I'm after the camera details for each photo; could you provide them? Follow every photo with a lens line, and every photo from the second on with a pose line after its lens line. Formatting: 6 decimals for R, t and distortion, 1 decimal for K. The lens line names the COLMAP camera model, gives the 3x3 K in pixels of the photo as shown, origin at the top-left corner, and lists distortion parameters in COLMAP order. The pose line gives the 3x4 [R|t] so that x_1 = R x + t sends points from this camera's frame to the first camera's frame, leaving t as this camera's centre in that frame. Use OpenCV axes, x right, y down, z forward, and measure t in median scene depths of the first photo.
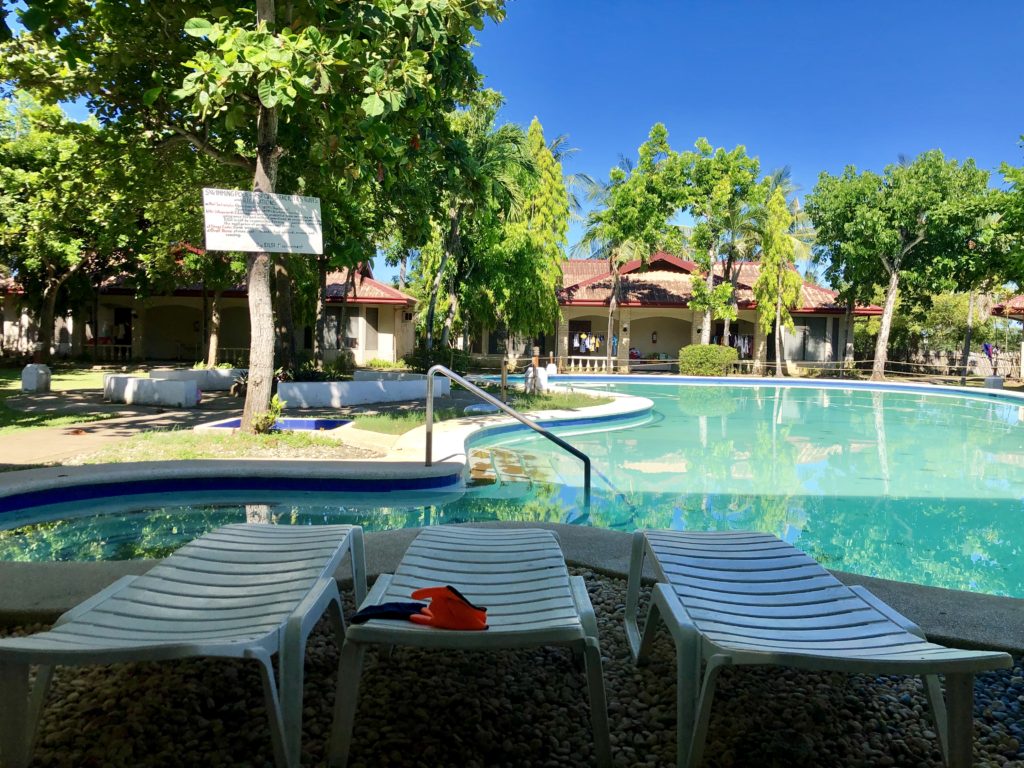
lens RADIAL K [[832.5, 0, 529.3], [0, 832.5, 381.8], [0, 0, 1]] dist [0.005058, 0.000237]
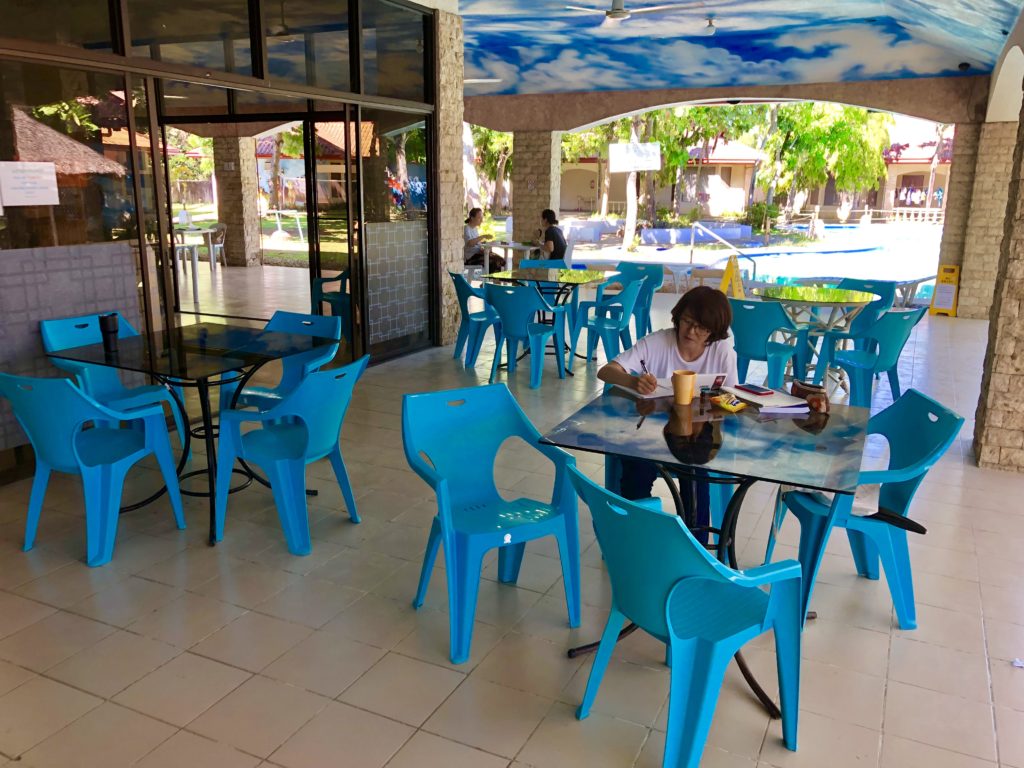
lens RADIAL K [[832.5, 0, 529.3], [0, 832.5, 381.8], [0, 0, 1]] dist [0.005058, 0.000237]
pose [[0.902803, 0.090466, -0.420431, 0.102199], [-0.011925, 0.982514, 0.185805, -0.002874], [0.429889, -0.162731, 0.888096, -0.292376]]
